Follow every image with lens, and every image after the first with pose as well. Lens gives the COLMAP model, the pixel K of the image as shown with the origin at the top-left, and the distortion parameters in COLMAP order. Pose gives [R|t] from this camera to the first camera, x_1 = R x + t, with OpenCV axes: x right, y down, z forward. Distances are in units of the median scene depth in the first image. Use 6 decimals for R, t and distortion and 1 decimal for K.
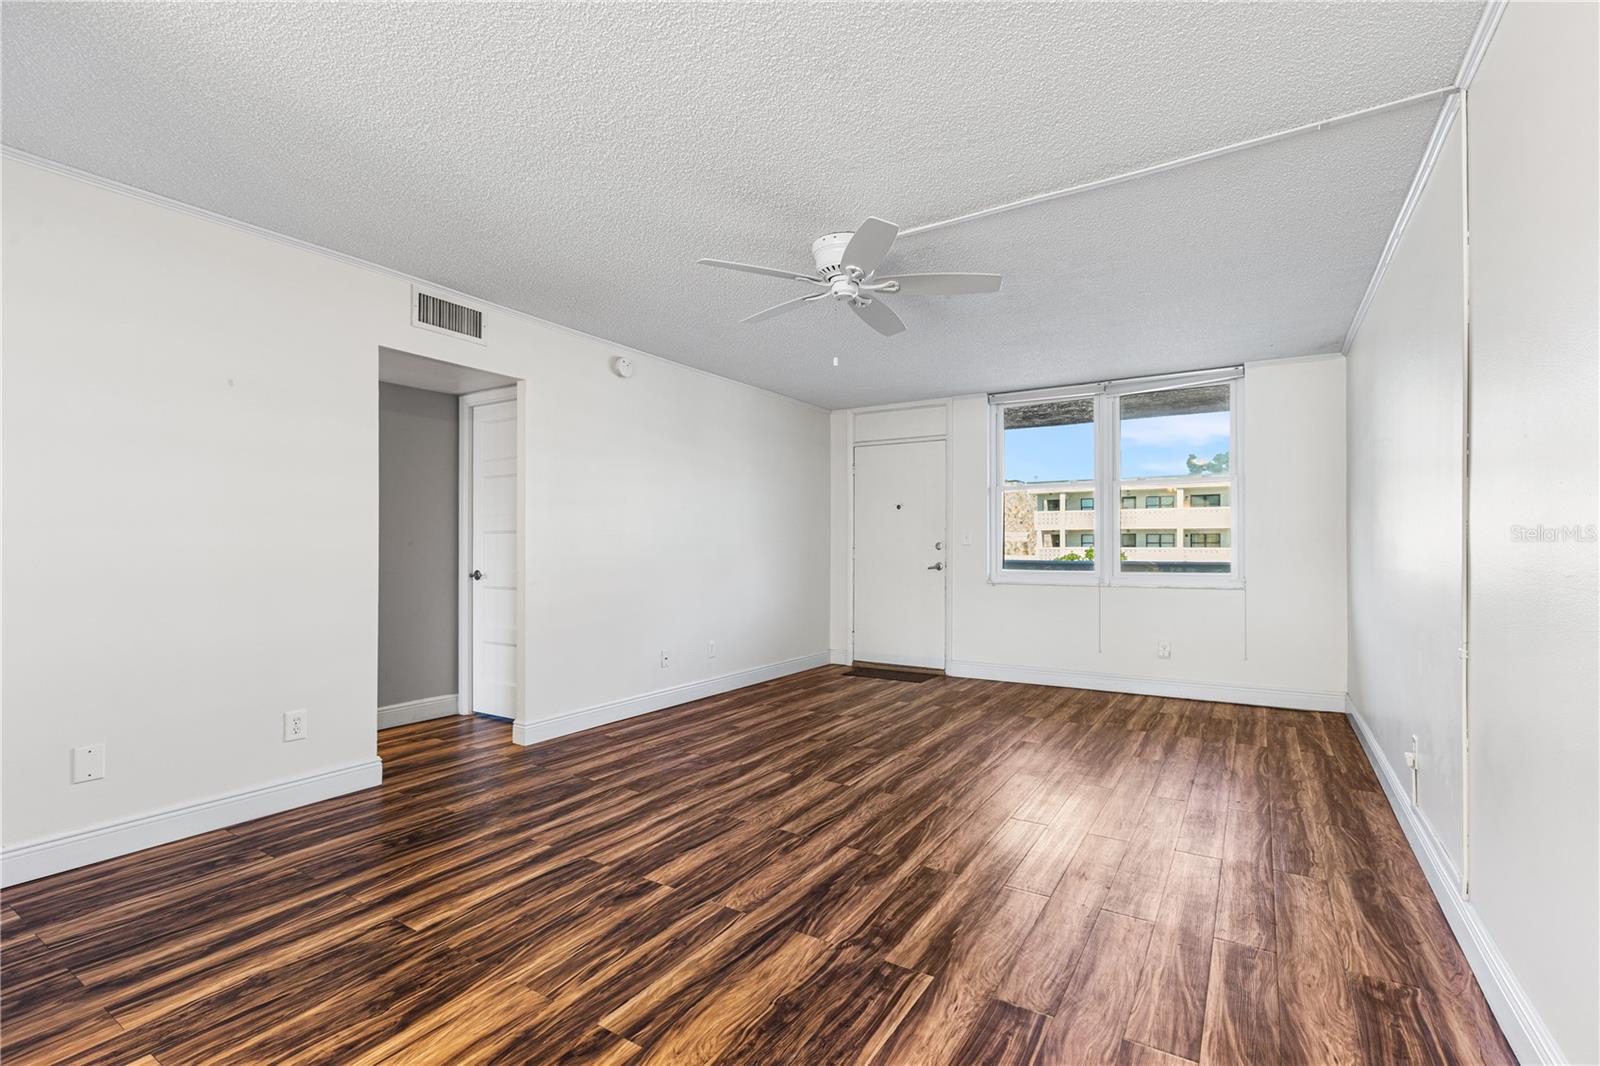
lens RADIAL K [[721.1, 0, 802.0], [0, 721.1, 541.7], [0, 0, 1]] dist [0.006524, -0.000899]
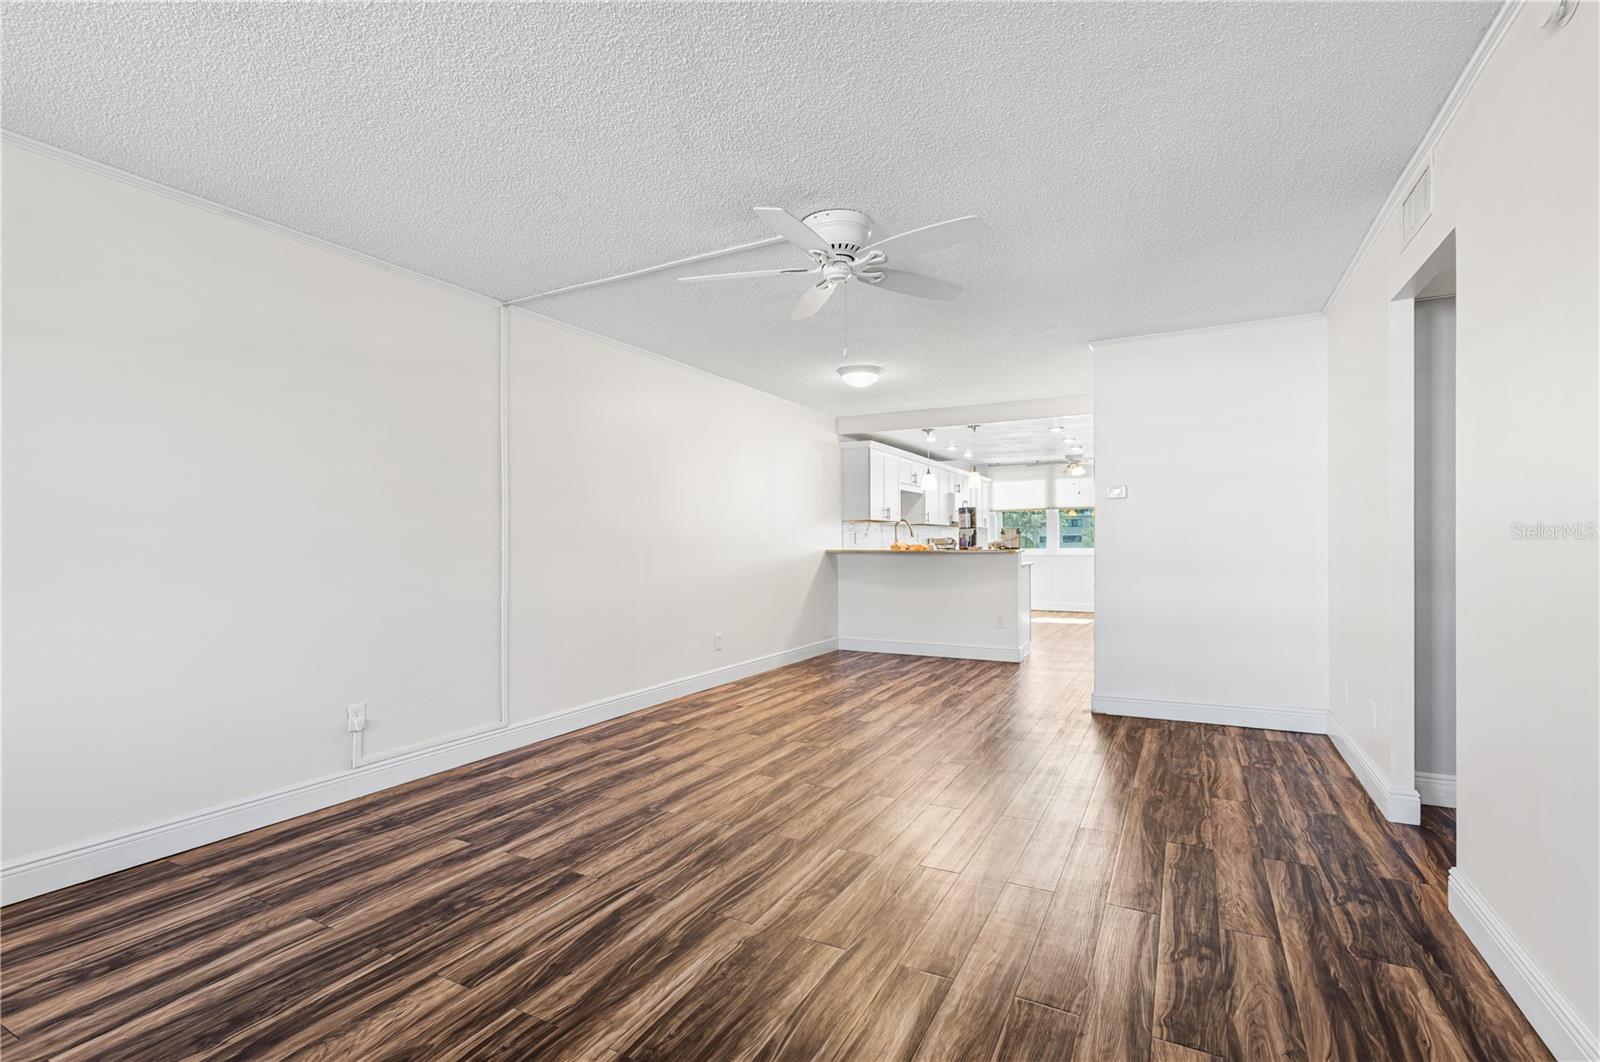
lens RADIAL K [[721.1, 0, 814.8], [0, 721.1, 538.4], [0, 0, 1]] dist [0.006524, -0.000899]
pose [[-0.995596, 0.003602, -0.093674, 0.171030], [0.004823, 0.999906, -0.012811, 0.013114], [0.093619, -0.013206, -0.995521, 1.861395]]
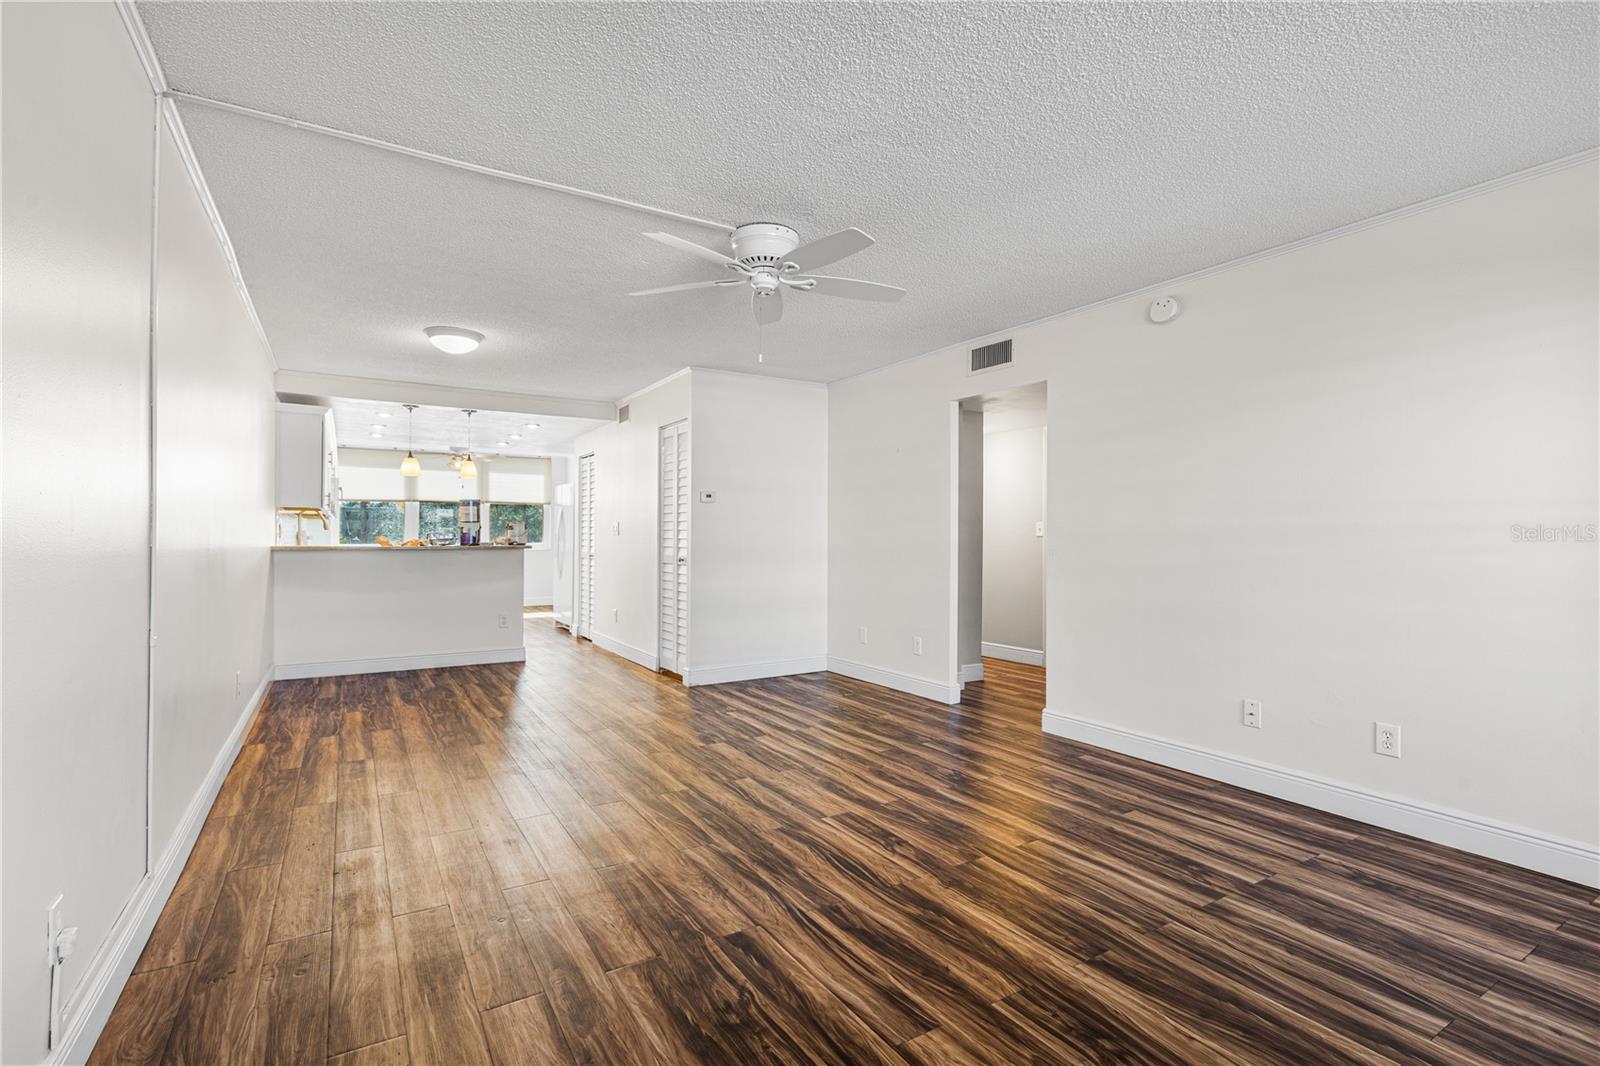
lens RADIAL K [[721.1, 0, 785.1], [0, 721.1, 530.5], [0, 0, 1]] dist [0.006524, -0.000899]
pose [[-0.442997, -0.012178, -0.896440, 0.896434], [0.000641, 0.999903, -0.013900, 0.008694], [0.896523, -0.006733, -0.442946, 1.406396]]
